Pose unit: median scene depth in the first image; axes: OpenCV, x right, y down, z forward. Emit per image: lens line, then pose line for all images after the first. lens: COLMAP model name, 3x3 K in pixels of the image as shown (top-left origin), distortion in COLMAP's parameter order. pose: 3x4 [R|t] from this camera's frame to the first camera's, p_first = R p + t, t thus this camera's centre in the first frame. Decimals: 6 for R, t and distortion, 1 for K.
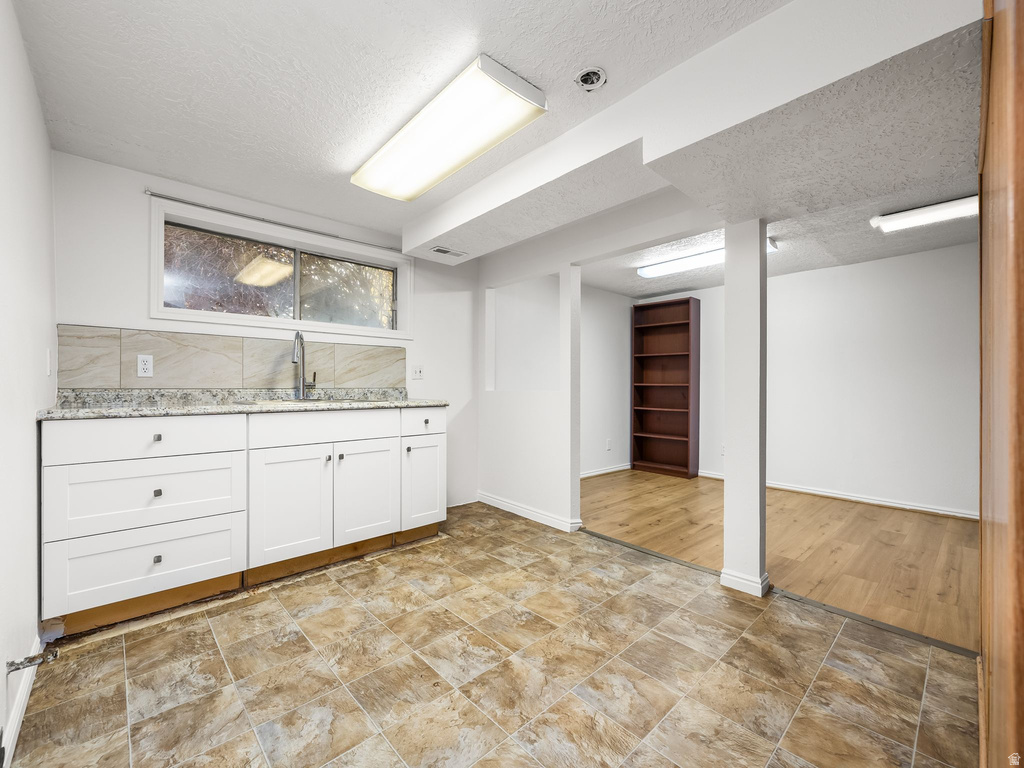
lens RADIAL K [[425.4, 0, 512.0], [0, 425.4, 384.0], [0, 0, 1]] dist [0.001819, 0.000077]
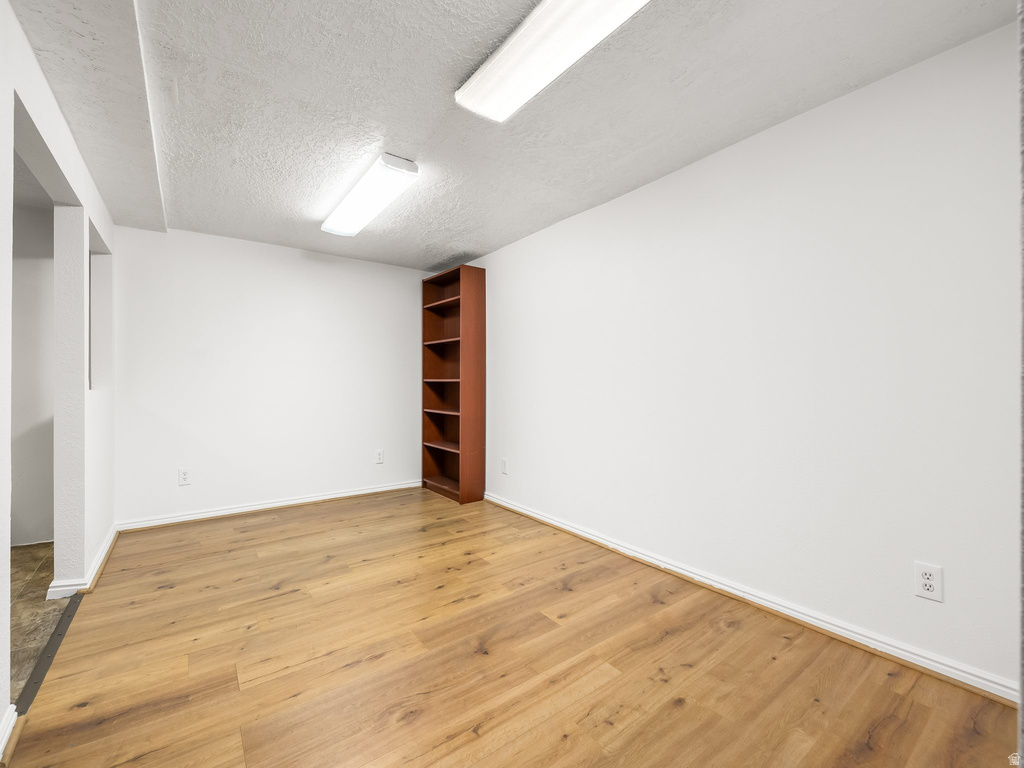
lens RADIAL K [[425.4, 0, 512.0], [0, 425.4, 384.0], [0, 0, 1]] dist [0.001819, 0.000077]
pose [[0.995993, -0.003079, -0.089375, 1.186711], [0.003445, 0.999986, 0.003933, 0.012701], [0.089362, -0.004226, 0.995990, 0.517097]]
